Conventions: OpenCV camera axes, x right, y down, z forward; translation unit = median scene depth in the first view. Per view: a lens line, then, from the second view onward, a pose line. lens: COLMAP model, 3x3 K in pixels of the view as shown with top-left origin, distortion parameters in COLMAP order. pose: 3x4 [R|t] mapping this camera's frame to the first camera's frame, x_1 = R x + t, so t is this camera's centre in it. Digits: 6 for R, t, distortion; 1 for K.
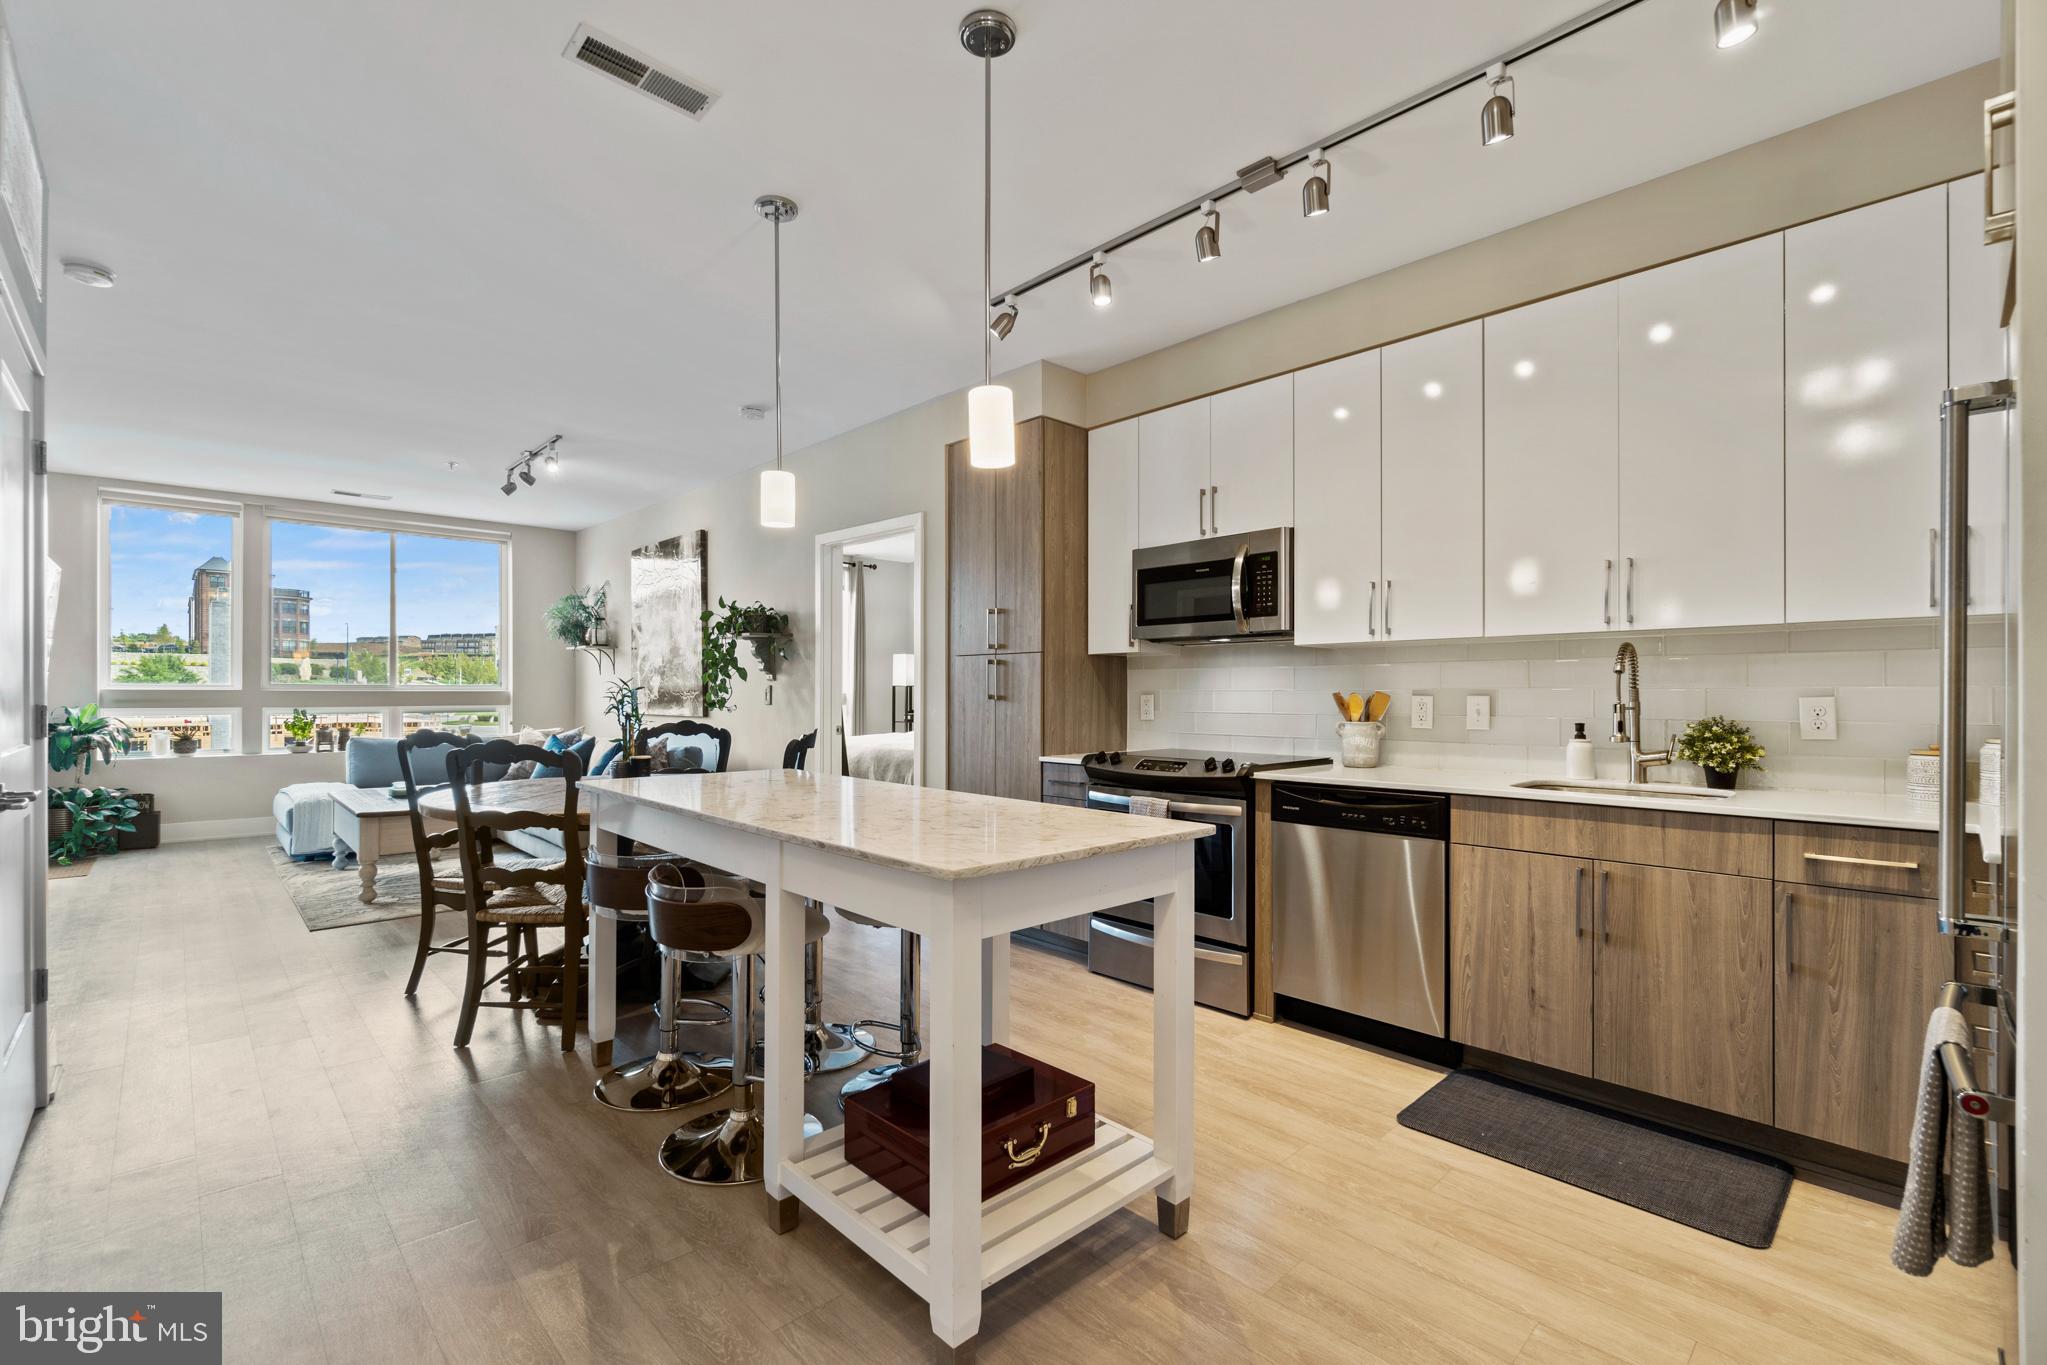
lens RADIAL K [[891.4, 0, 1008.9], [0, 891.4, 689.7], [0, 0, 1]] dist [-0.002732, -0.000076]
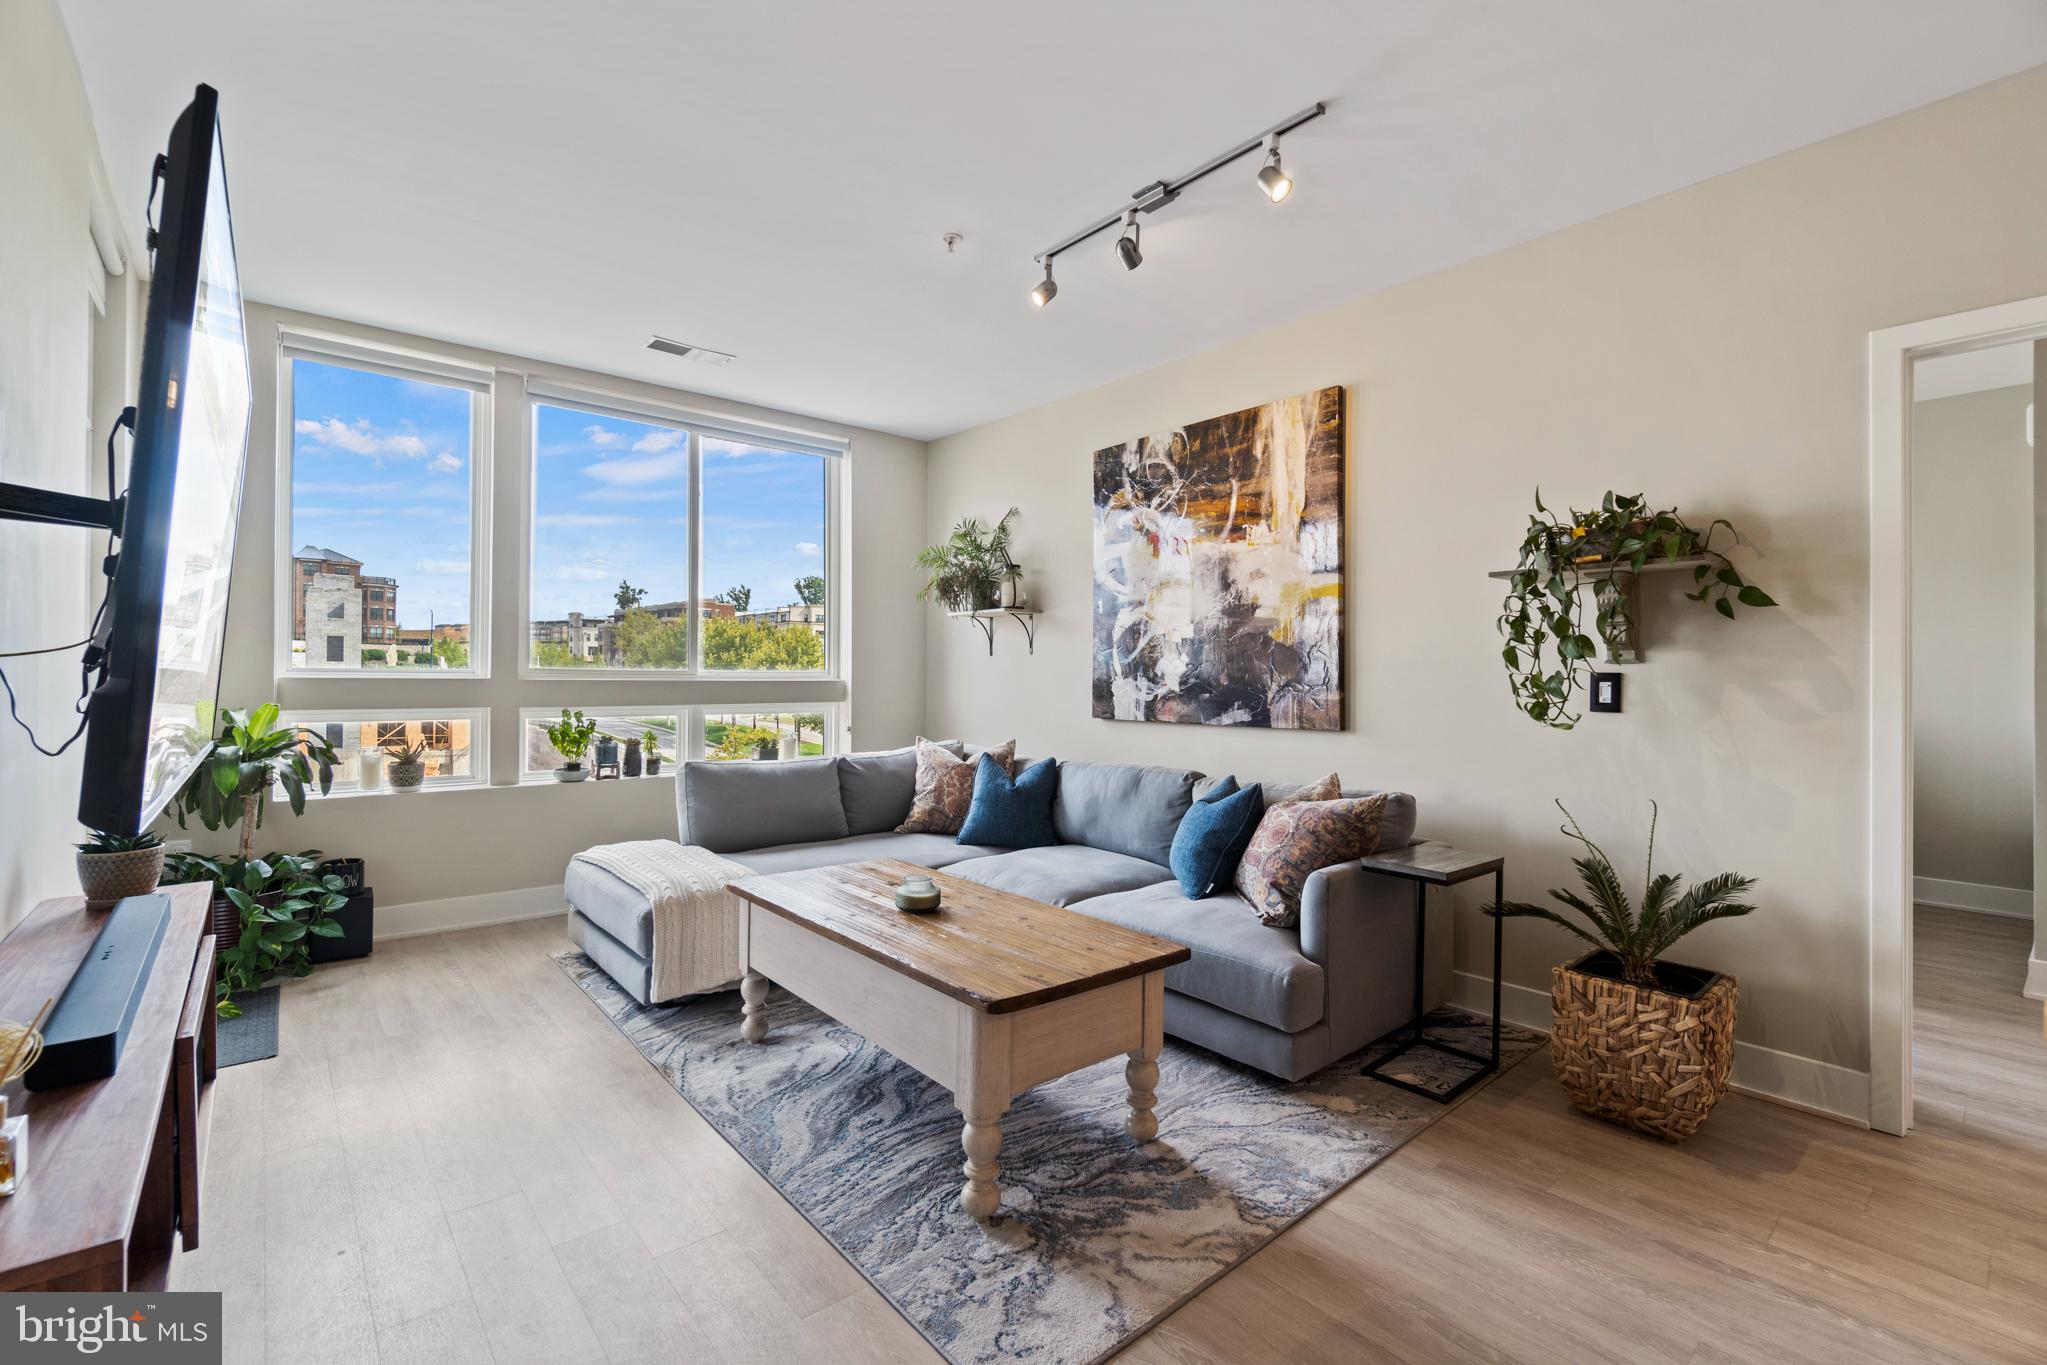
lens RADIAL K [[891.4, 0, 1009.4], [0, 891.4, 673.2], [0, 0, 1]] dist [-0.002732, -0.000076]
pose [[0.998339, 0.002991, -0.057536, -0.472368], [-0.003270, 0.999983, -0.004750, -0.001337], [0.057521, 0.004930, 0.998332, 0.414466]]
